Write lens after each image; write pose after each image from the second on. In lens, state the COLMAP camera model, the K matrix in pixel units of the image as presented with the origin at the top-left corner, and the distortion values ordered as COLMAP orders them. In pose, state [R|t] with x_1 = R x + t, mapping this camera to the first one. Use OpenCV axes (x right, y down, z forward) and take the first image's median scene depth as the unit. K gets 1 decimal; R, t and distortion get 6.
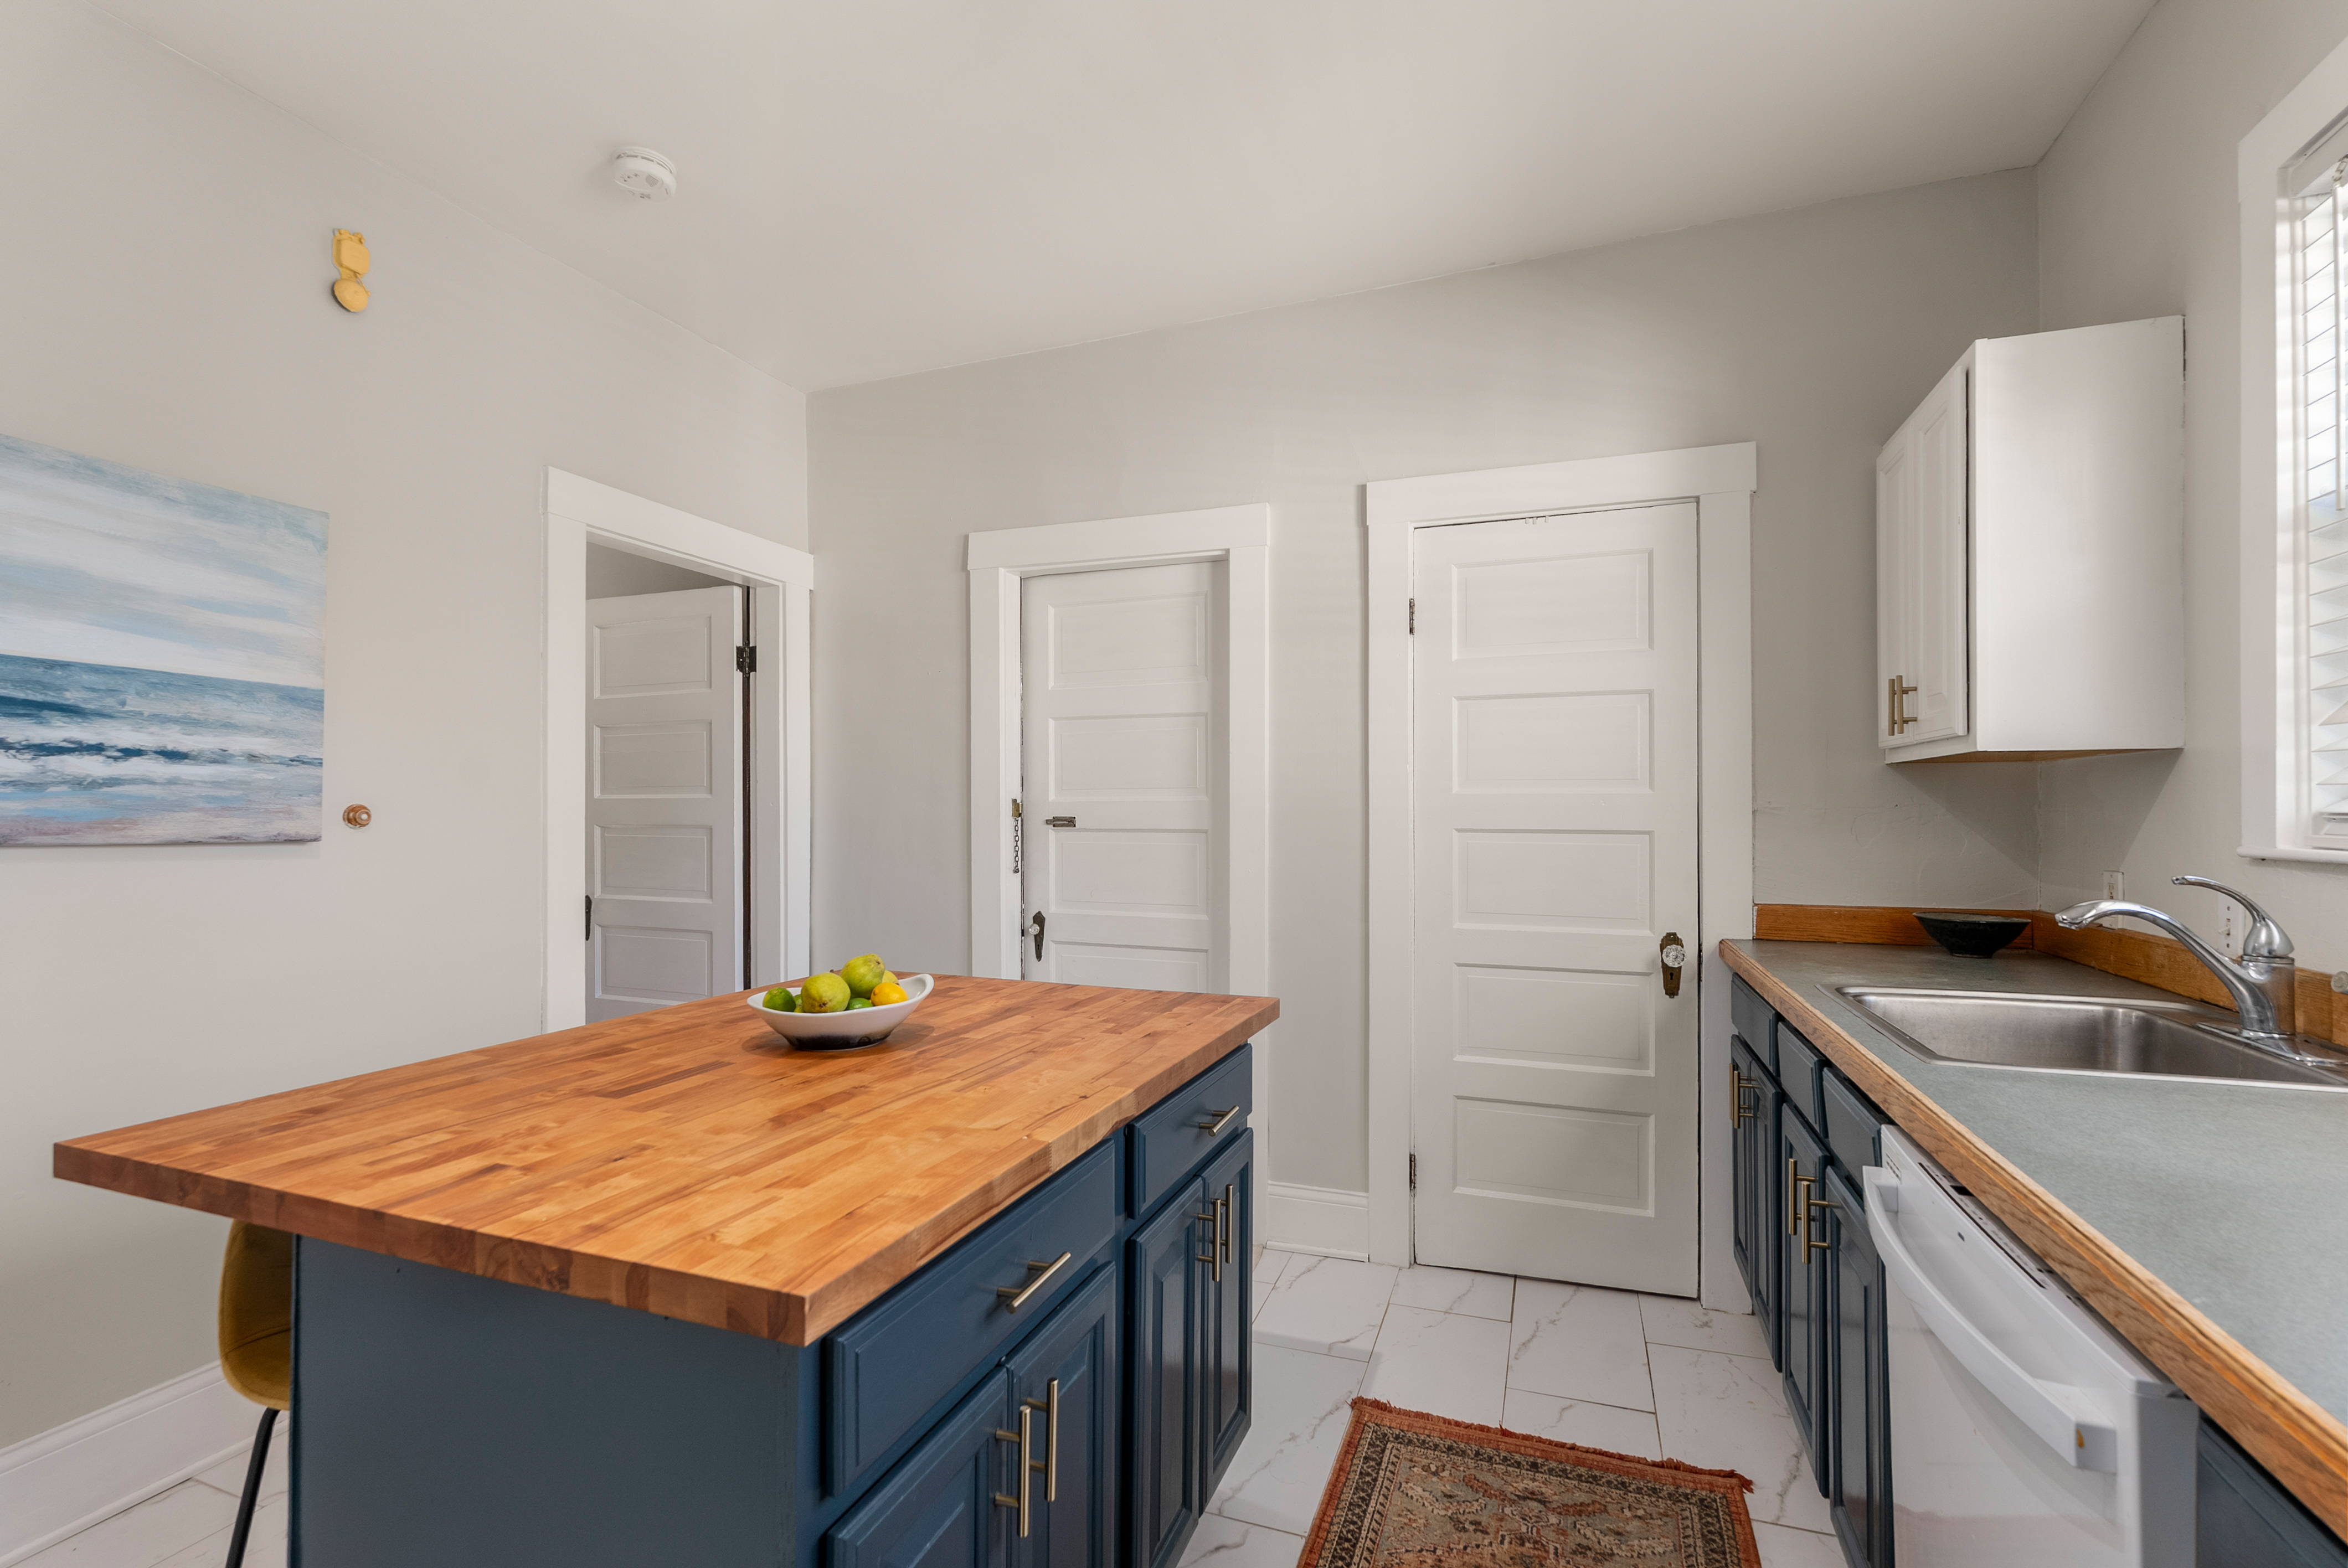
lens RADIAL K [[1044.5, 0, 1178.2], [0, 1044.5, 801.3], [0, 0, 1]] dist [0.003457, 0.000052]
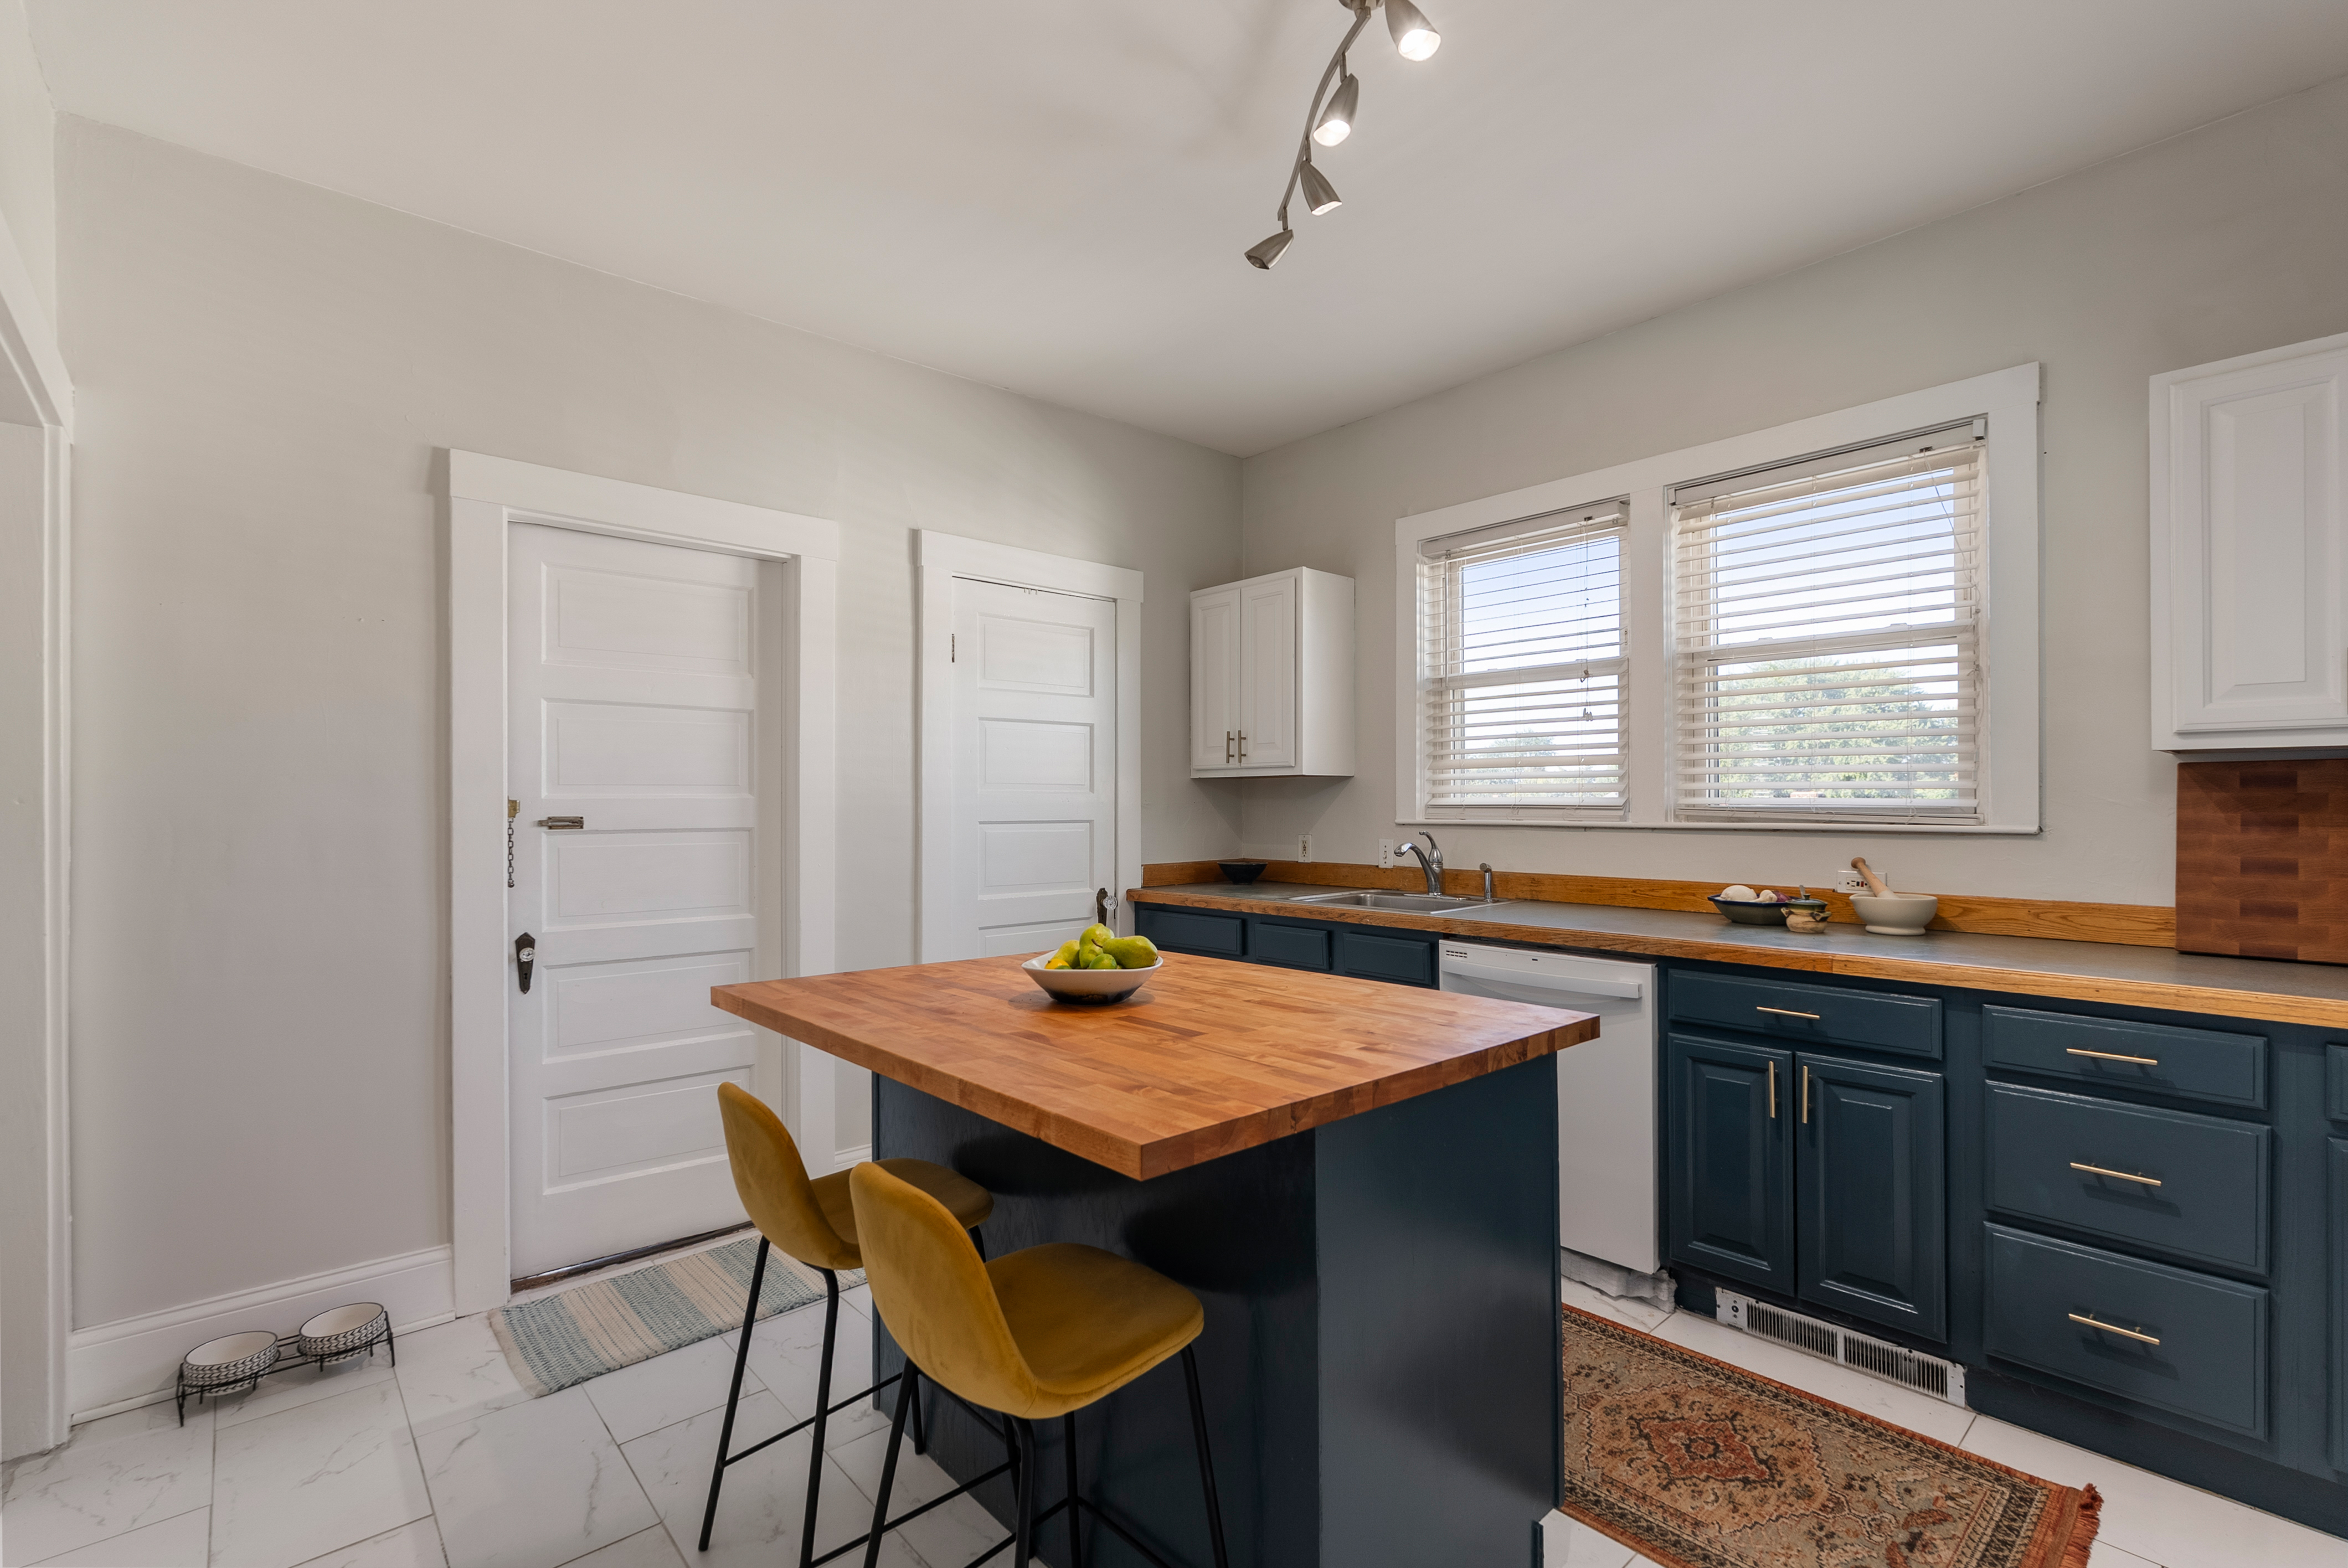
lens RADIAL K [[1044.5, 0, 1180.2], [0, 1044.5, 790.8], [0, 0, 1]] dist [0.003457, 0.000052]
pose [[0.465137, 0.010013, 0.885182, -0.734434], [-0.001410, 0.999943, -0.010570, 0.002366], [-0.885237, 0.003668, 0.465125, 0.196113]]
